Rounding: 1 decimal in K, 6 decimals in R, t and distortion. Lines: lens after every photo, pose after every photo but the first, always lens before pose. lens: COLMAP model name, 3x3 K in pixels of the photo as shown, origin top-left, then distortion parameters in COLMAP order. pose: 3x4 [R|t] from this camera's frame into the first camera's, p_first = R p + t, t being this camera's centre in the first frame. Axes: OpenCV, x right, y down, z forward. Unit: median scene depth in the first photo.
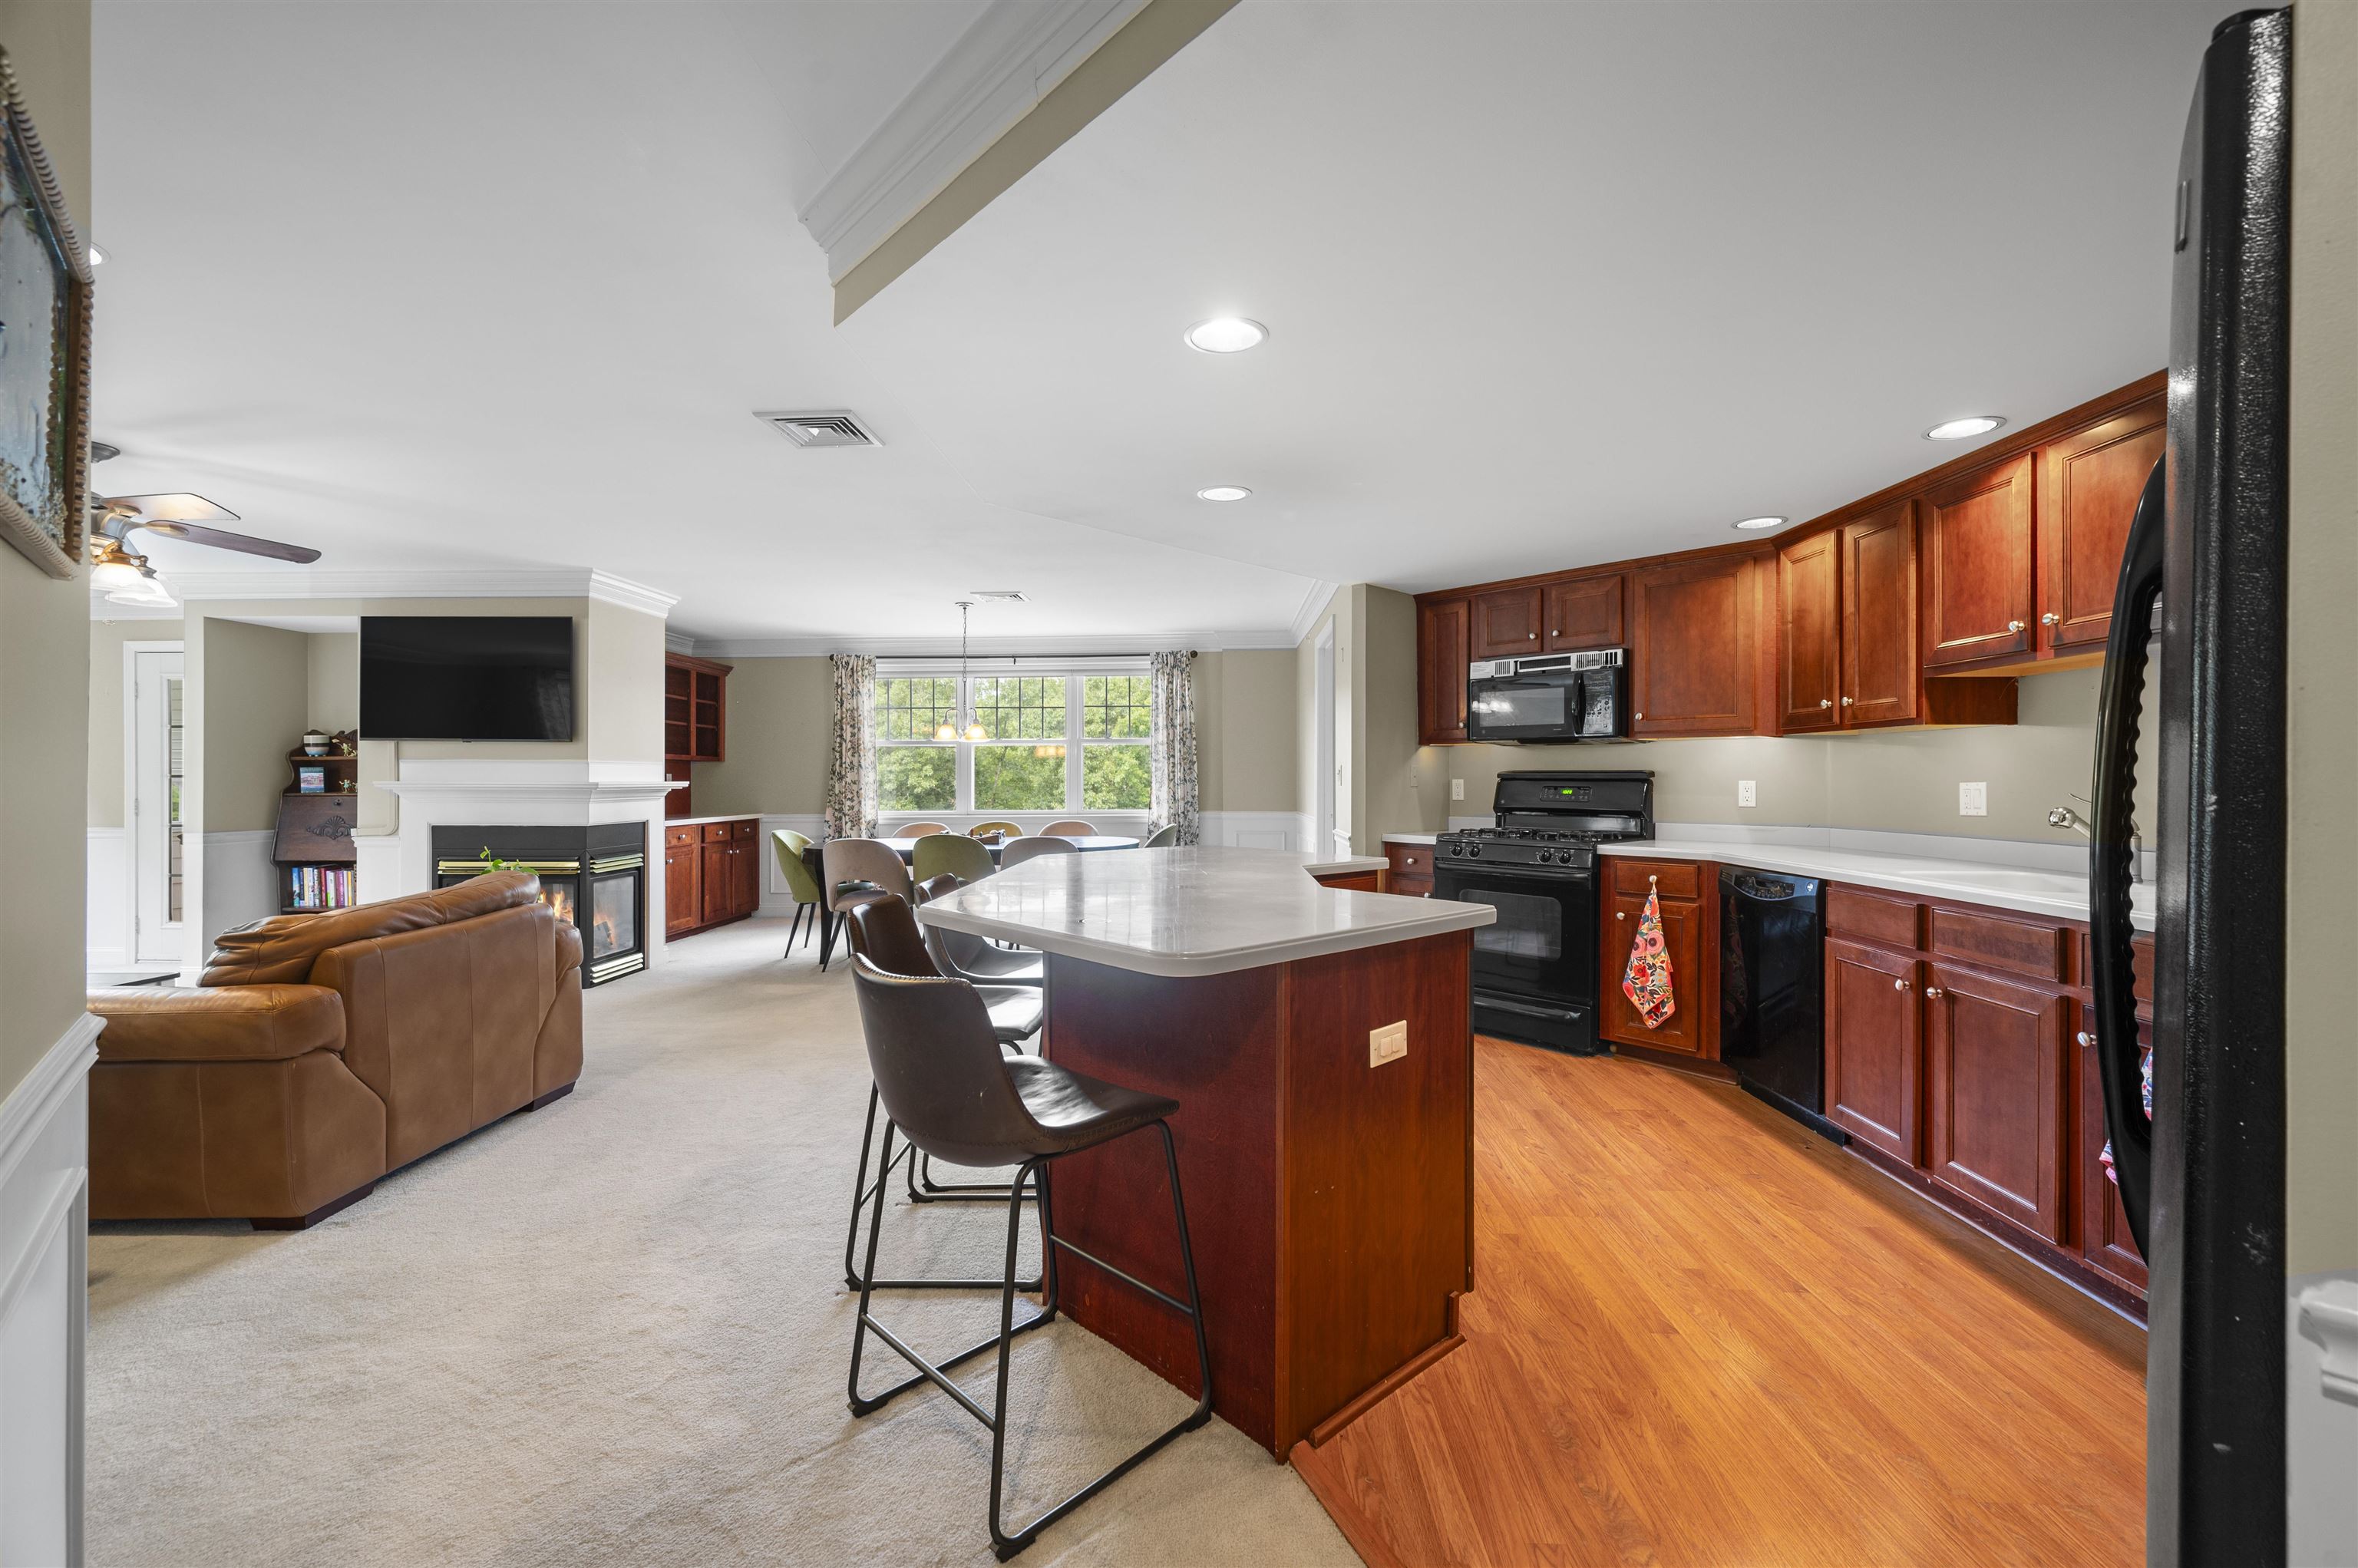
lens RADIAL K [[966.1, 0, 1179.4], [0, 966.1, 781.8], [0, 0, 1]] dist [-0.003050, 0.000214]
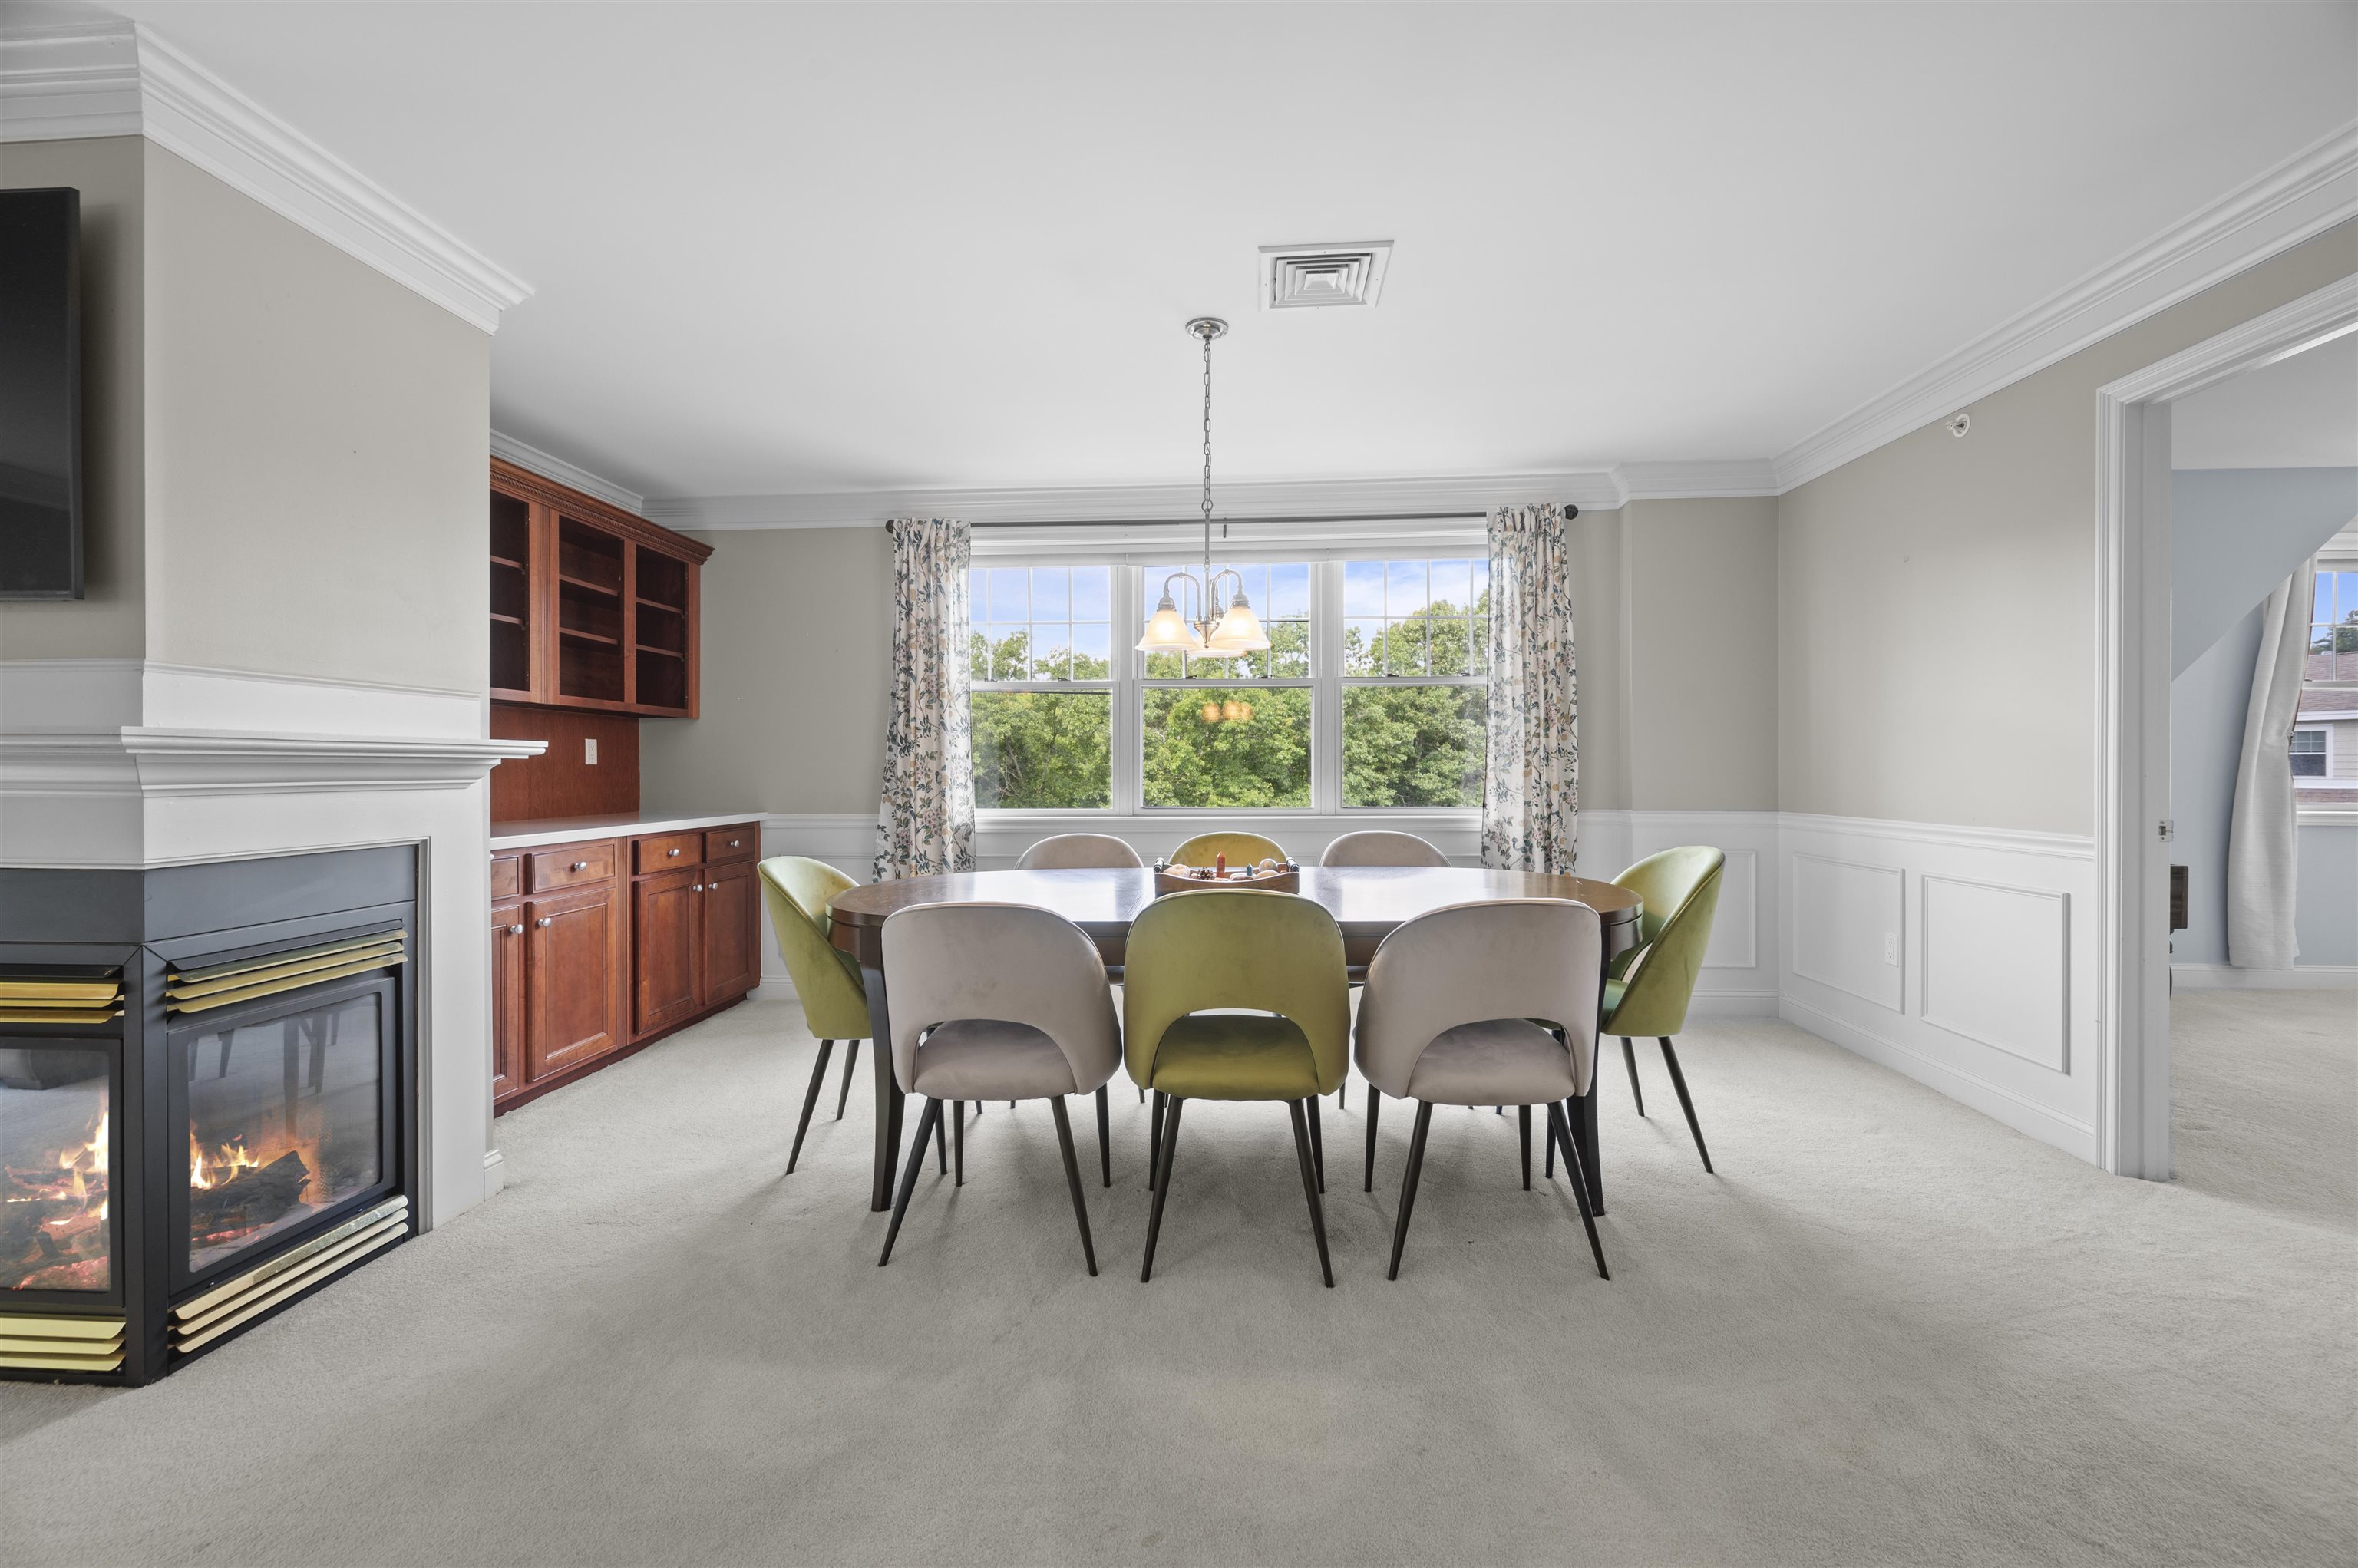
lens RADIAL K [[958.4, 0, 1192.6], [0, 958.4, 770.4], [0, 0, 1]] dist [0.003834, -0.000814]
pose [[0.999708, -0.000209, -0.024181, -0.265068], [0.000187, 1.000000, -0.000929, 0.013807], [0.024181, 0.000924, 0.999707, 0.696986]]
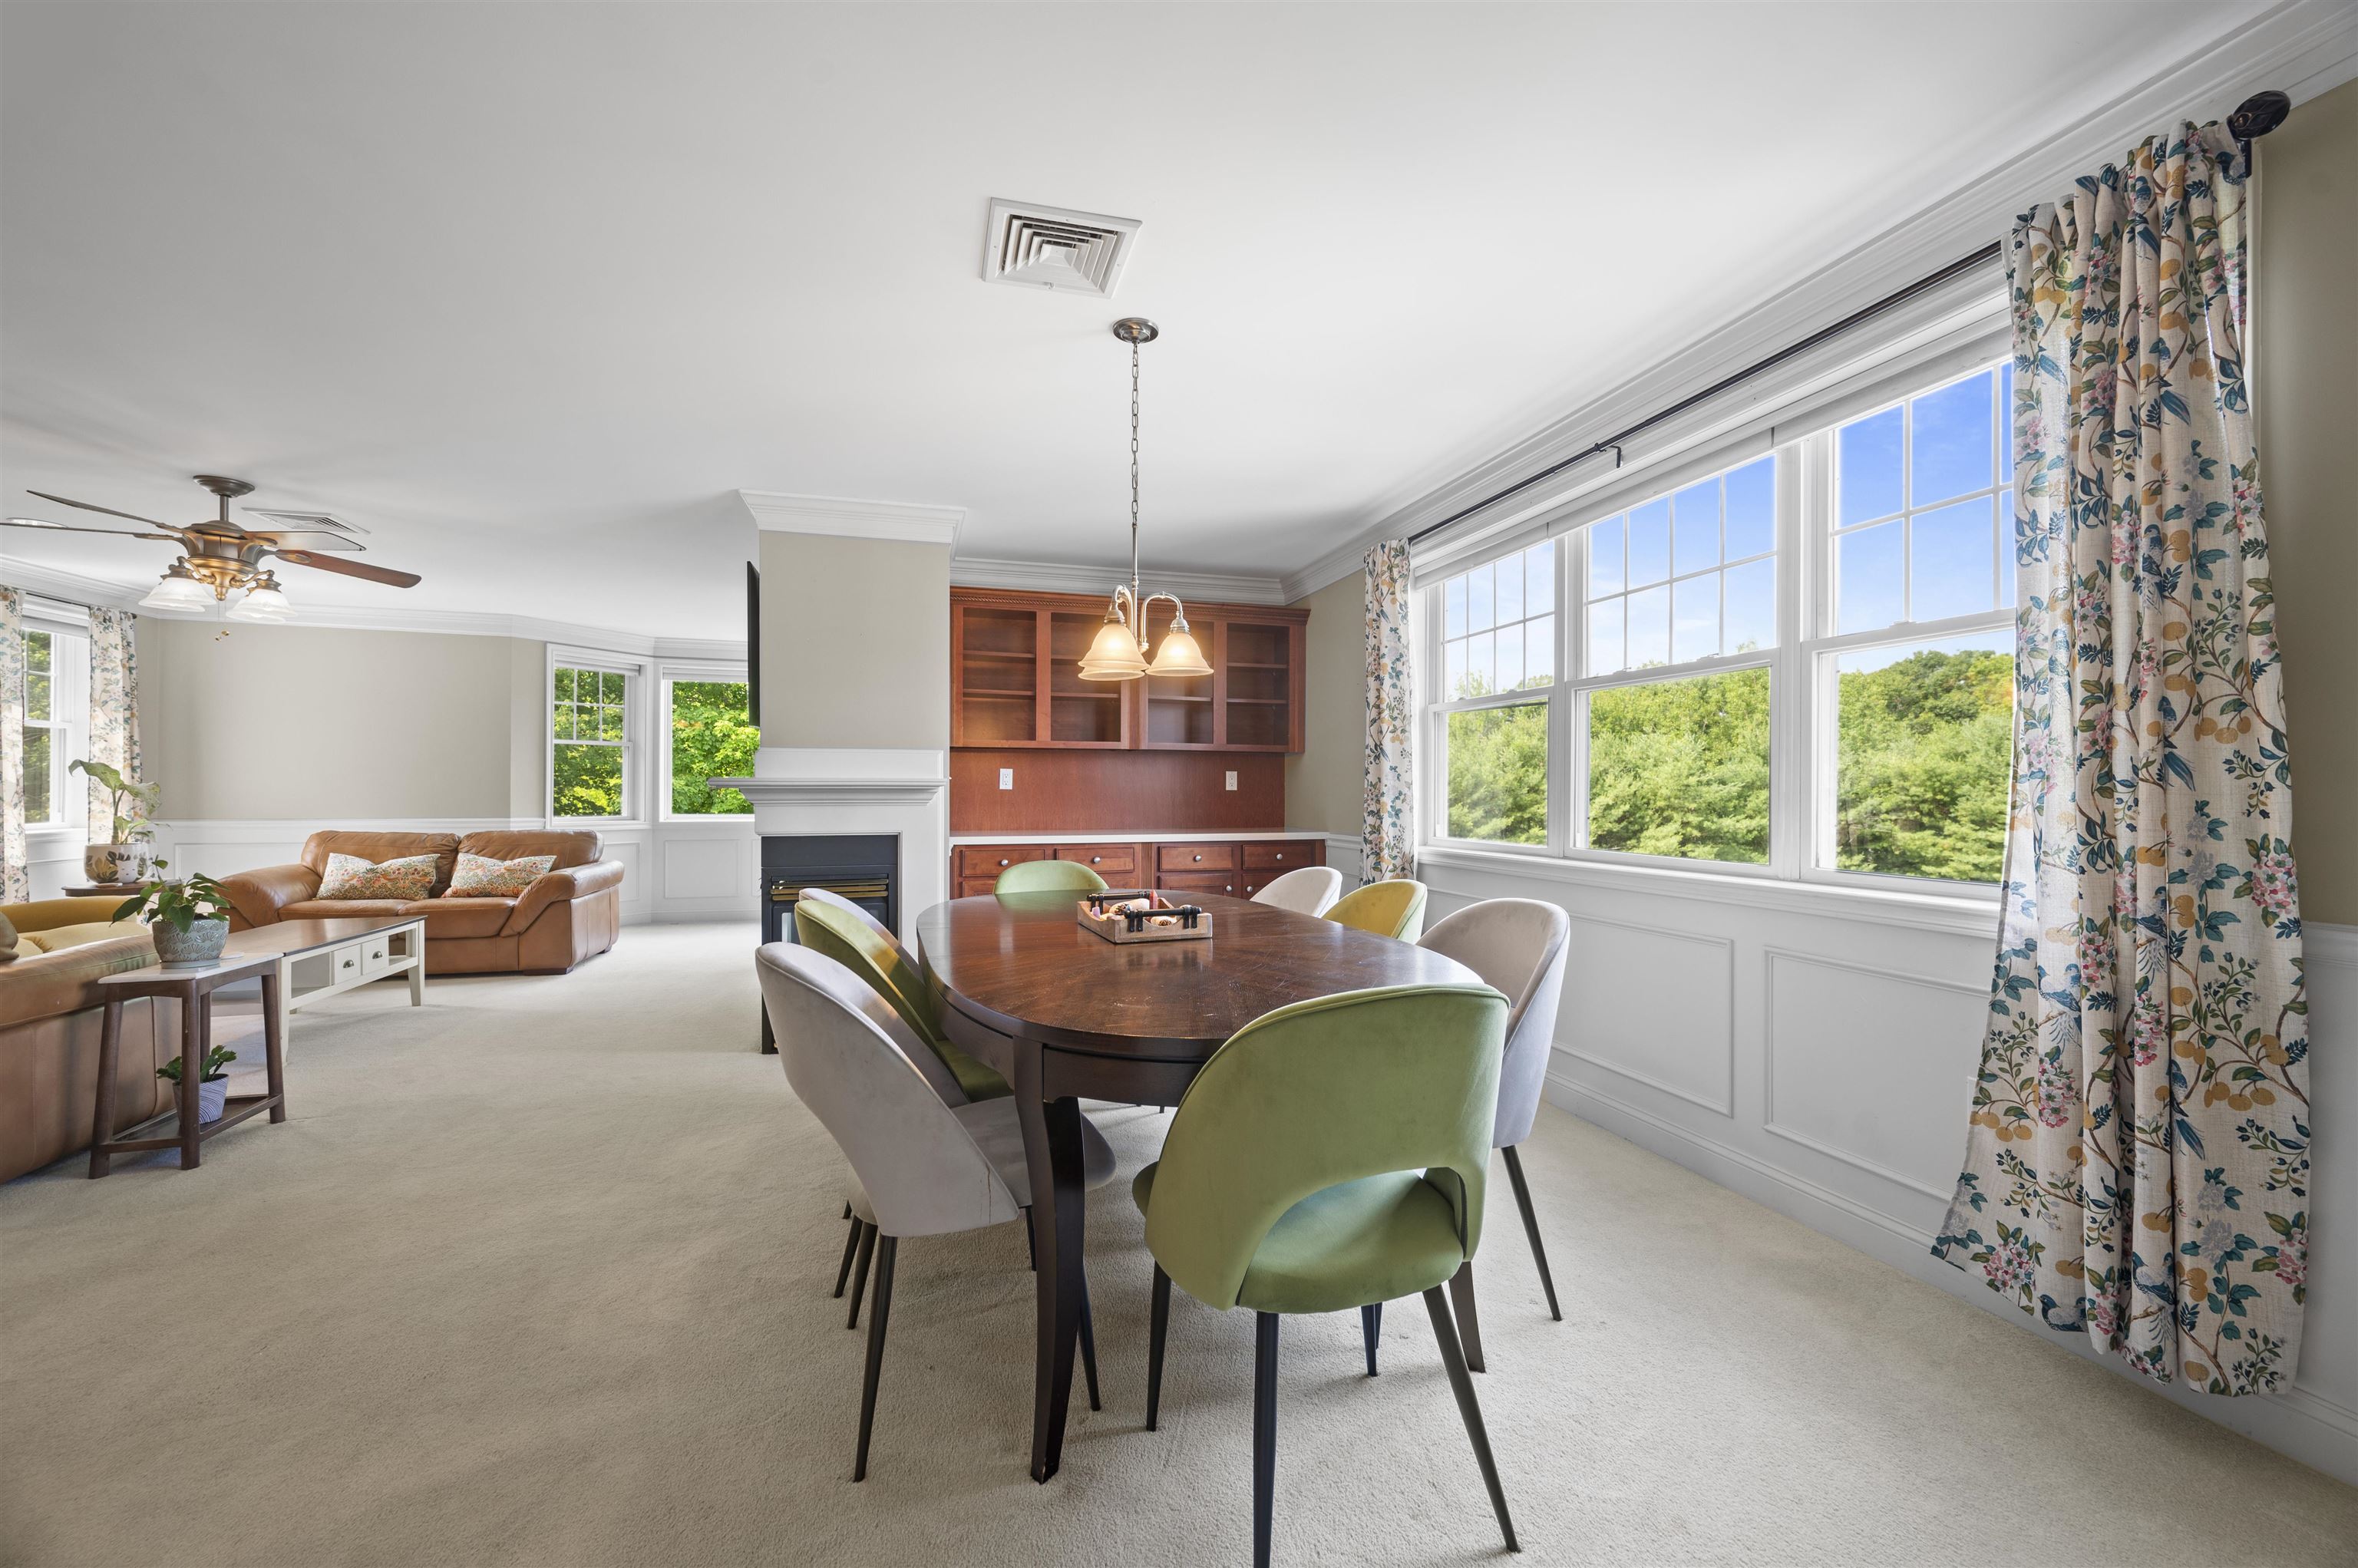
lens RADIAL K [[958.4, 0, 1182.0], [0, 958.4, 786.8], [0, 0, 1]] dist [0.003834, -0.000814]
pose [[0.311294, -0.000382, -0.950314, 0.201358], [-0.004772, 0.999987, -0.001965, 0.006996], [0.950302, 0.005146, 0.311288, 1.085716]]
